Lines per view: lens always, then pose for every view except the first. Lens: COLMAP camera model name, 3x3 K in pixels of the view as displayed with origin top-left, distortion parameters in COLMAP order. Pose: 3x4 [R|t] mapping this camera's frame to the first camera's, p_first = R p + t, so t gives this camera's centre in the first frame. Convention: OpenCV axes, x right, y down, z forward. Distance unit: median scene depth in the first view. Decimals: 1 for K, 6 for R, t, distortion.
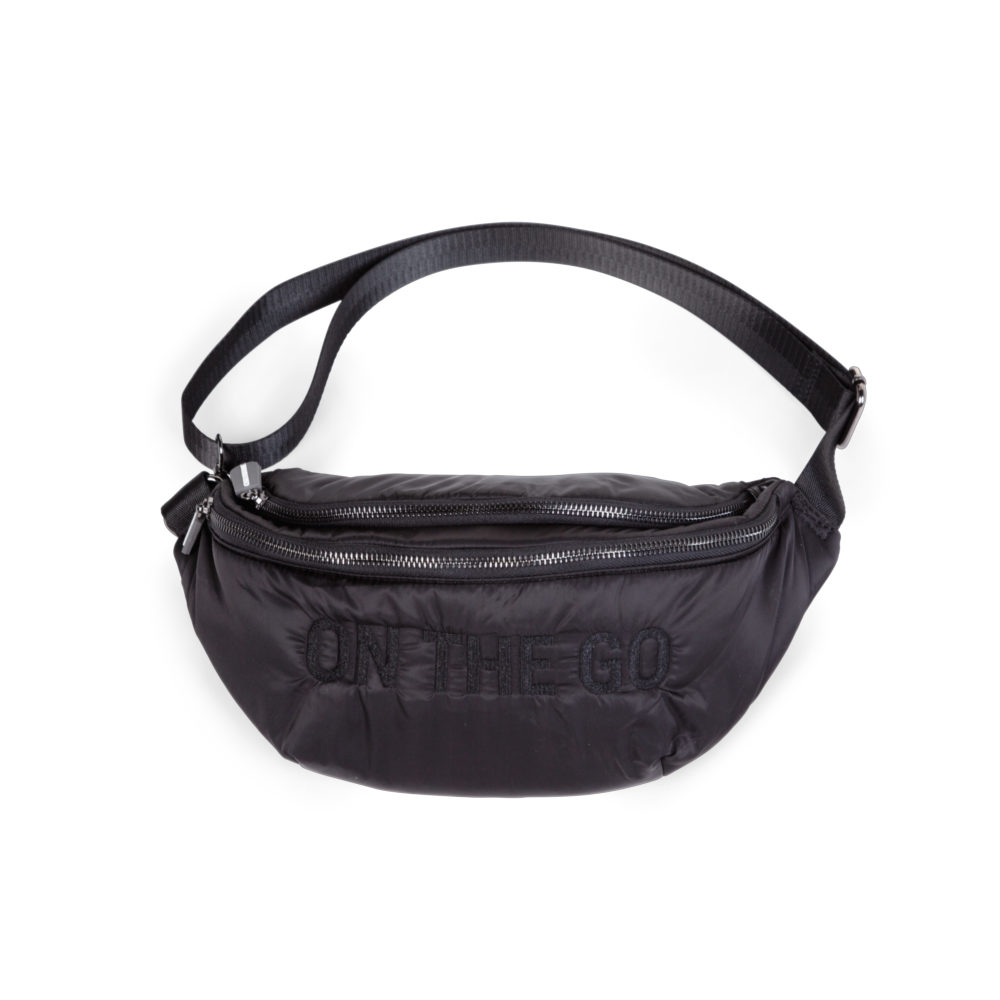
lens RADIAL K [[1413.8, 0, 500.0], [0, 1413.8, 500.0], [0, 0, 1]] dist [-0.001868, 0.003042]
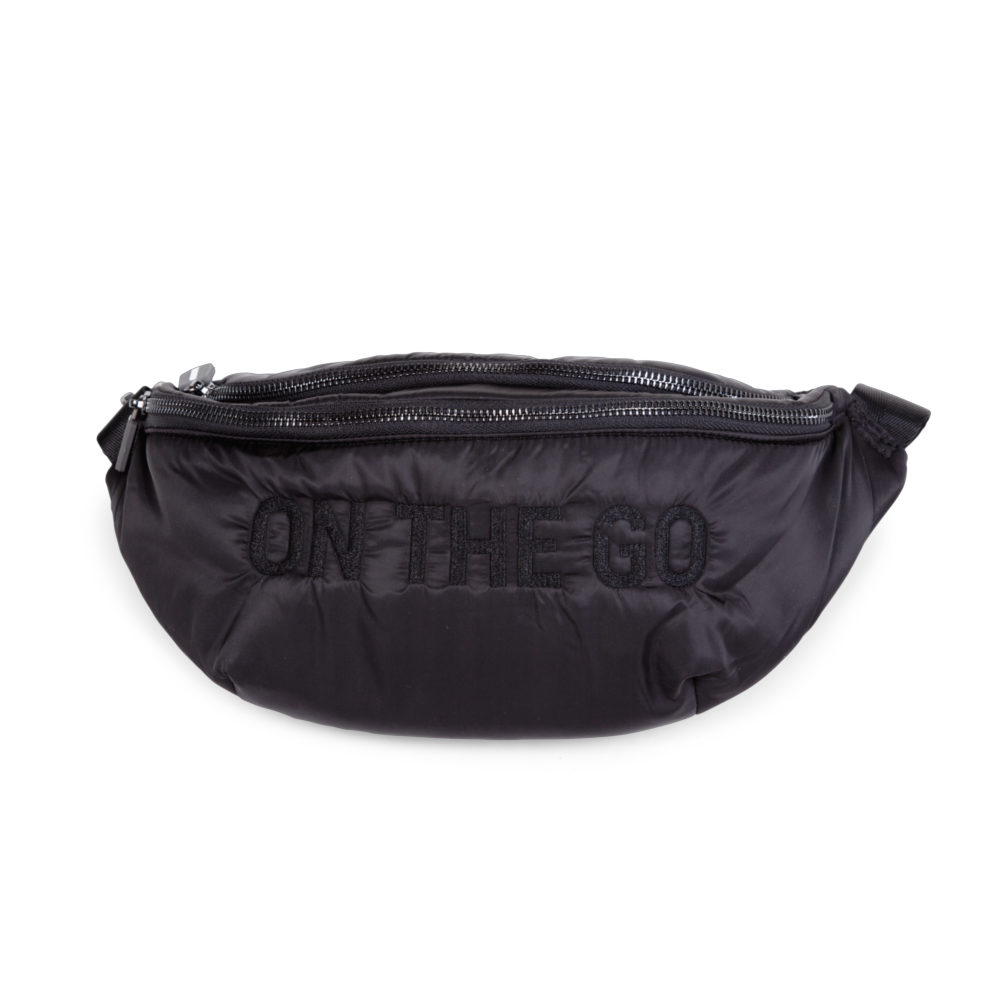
lens RADIAL K [[1413.8, 0, 500.0], [0, 1413.8, 500.0], [0, 0, 1]] dist [-0.001868, 0.003042]
pose [[0.999844, 0.017415, -0.002927, 0.006038], [-0.017659, 0.987264, -0.158108, 0.211222], [0.000136, 0.158135, 0.987418, 0.211922]]
